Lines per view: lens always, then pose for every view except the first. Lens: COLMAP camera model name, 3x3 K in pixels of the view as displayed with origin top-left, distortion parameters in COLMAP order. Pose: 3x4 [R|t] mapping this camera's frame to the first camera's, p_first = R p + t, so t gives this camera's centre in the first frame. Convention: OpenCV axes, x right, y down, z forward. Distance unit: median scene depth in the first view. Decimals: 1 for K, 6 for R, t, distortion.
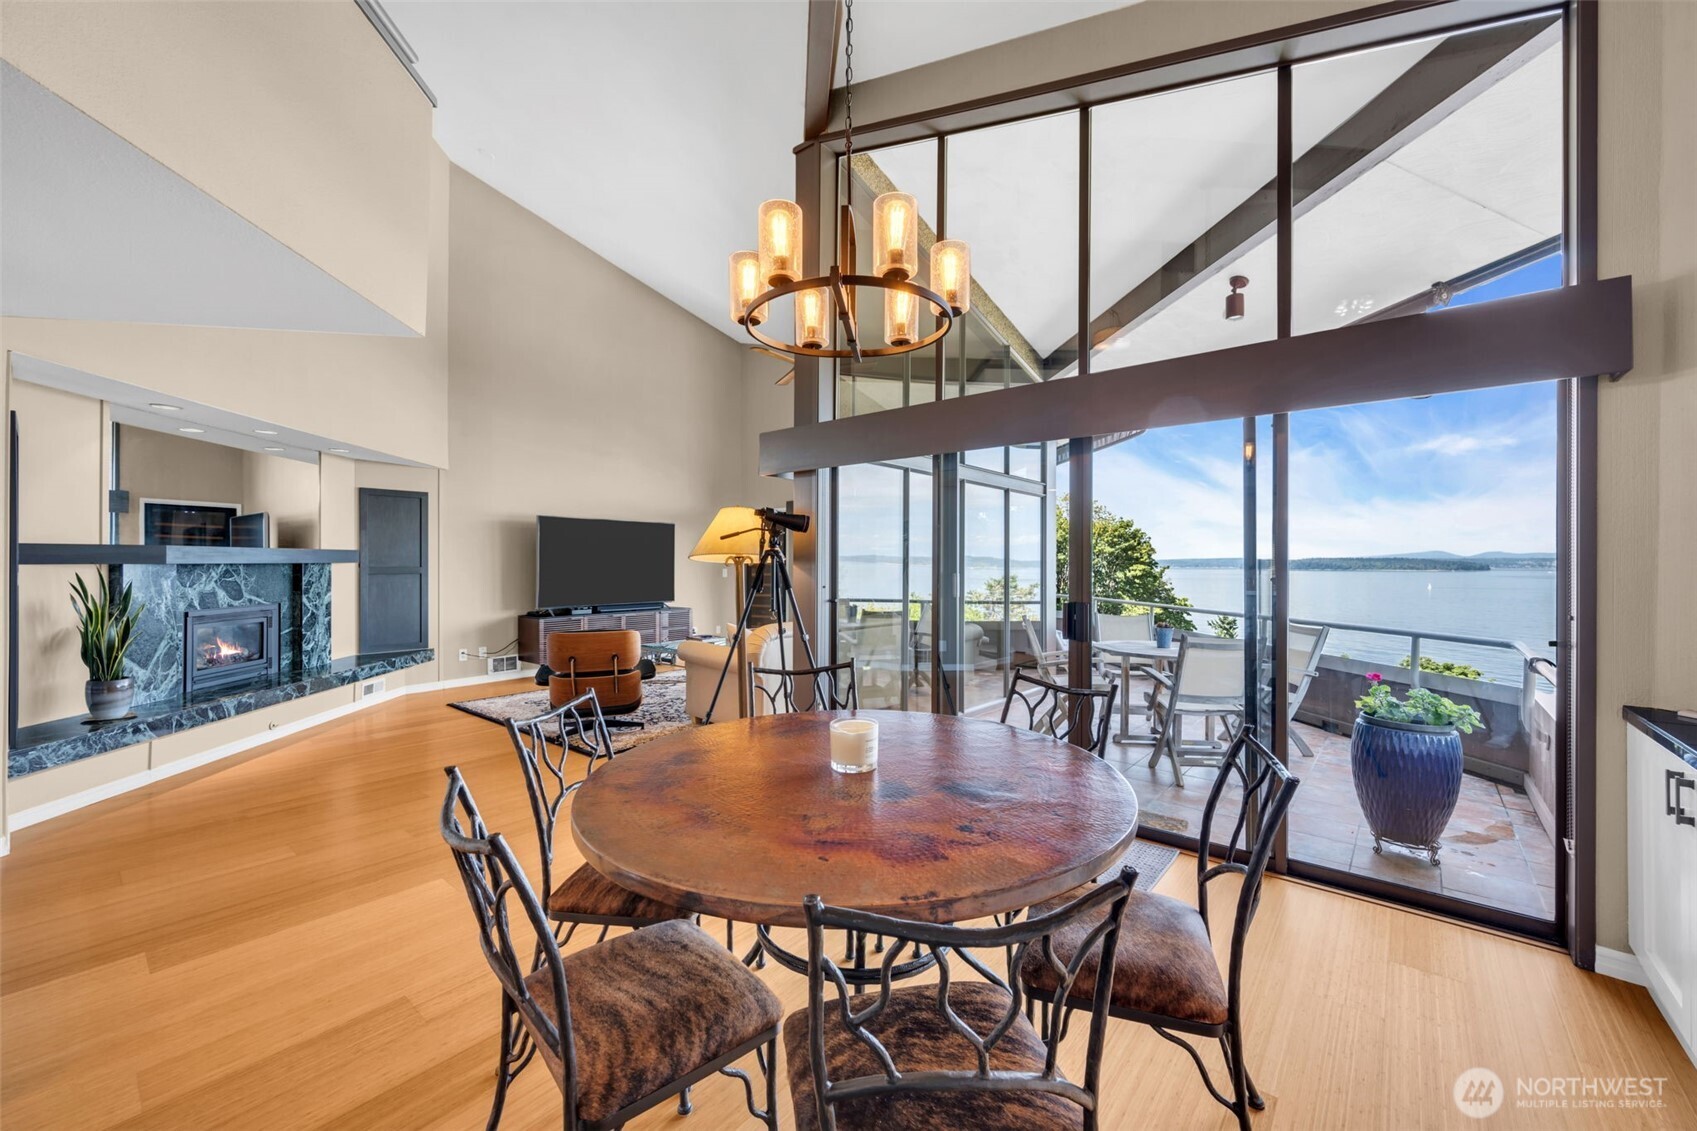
lens RADIAL K [[659.1, 0, 848.5], [0, 659.1, 565.5], [0, 0, 1]] dist [-0.000410, 0.000024]
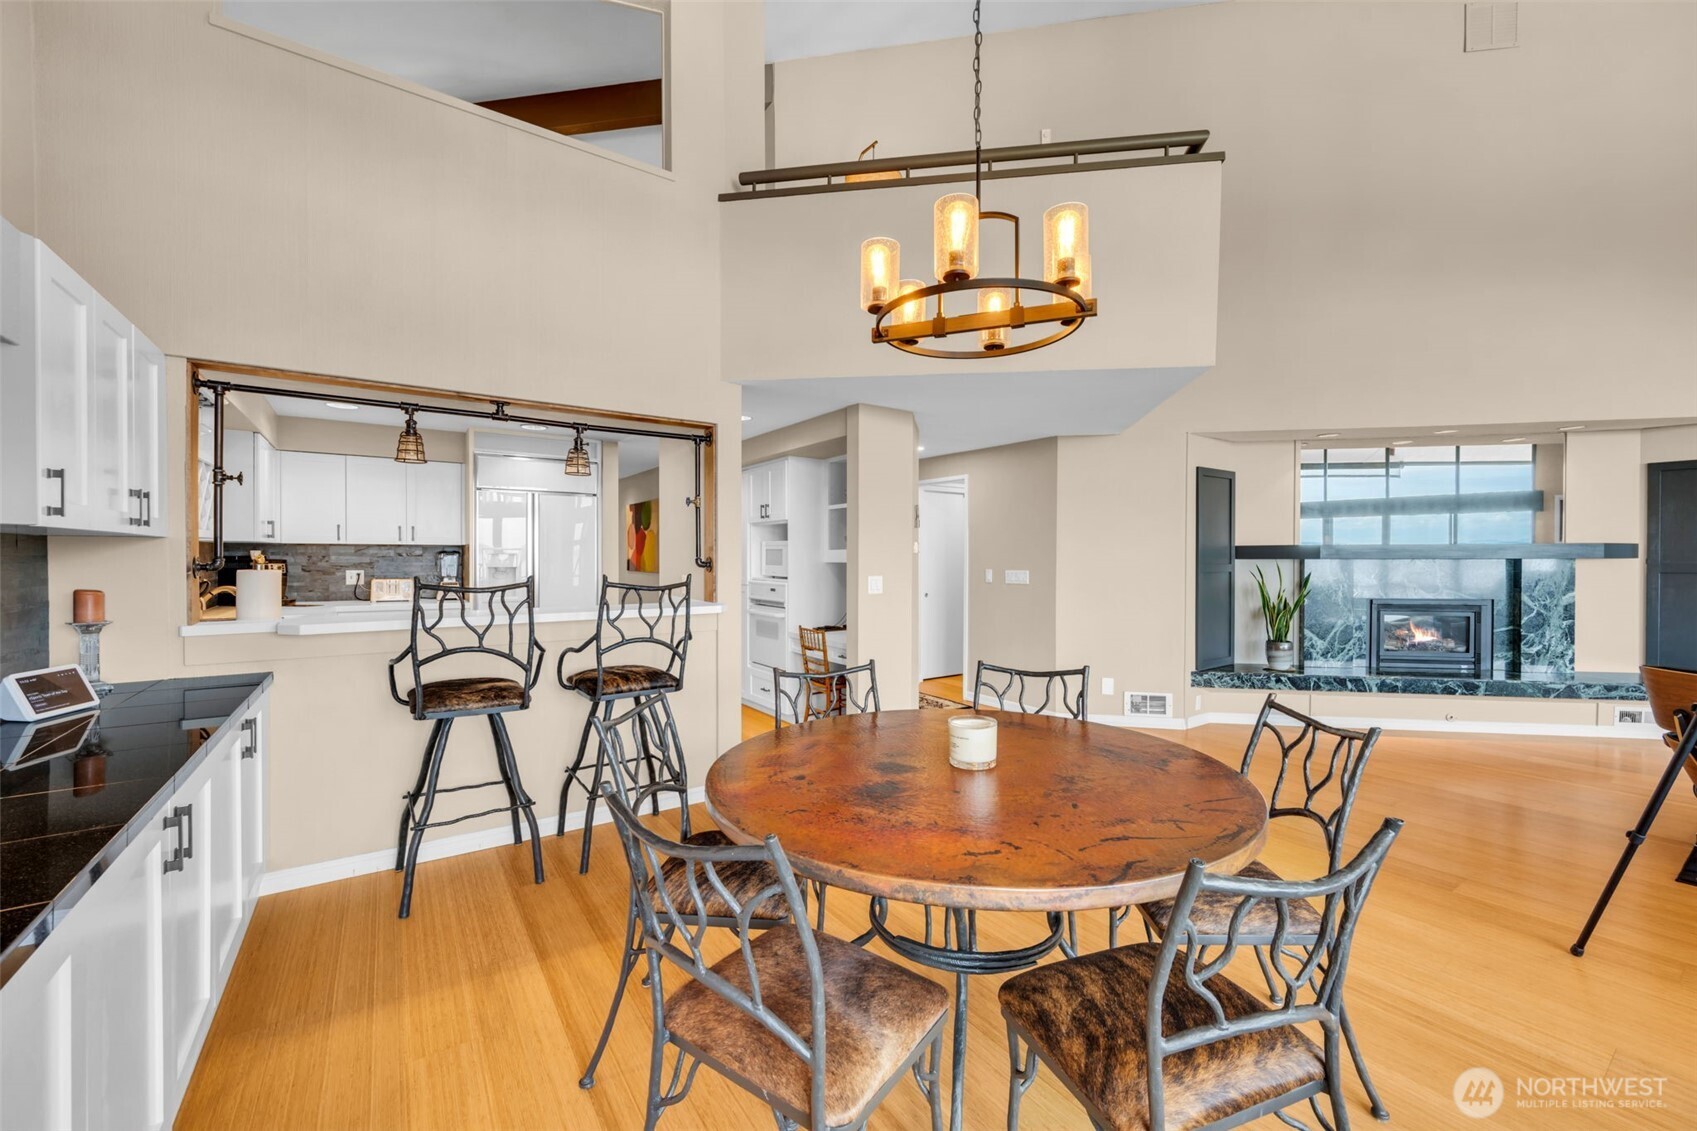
lens RADIAL K [[659.1, 0, 848.5], [0, 659.1, 565.5], [0, 0, 1]] dist [-0.000410, 0.000024]
pose [[-0.228808, 0.009085, -0.973429, 0.295846], [-0.004664, 0.999935, 0.010429, 0.000915], [0.973460, 0.006927, -0.228751, 0.286229]]
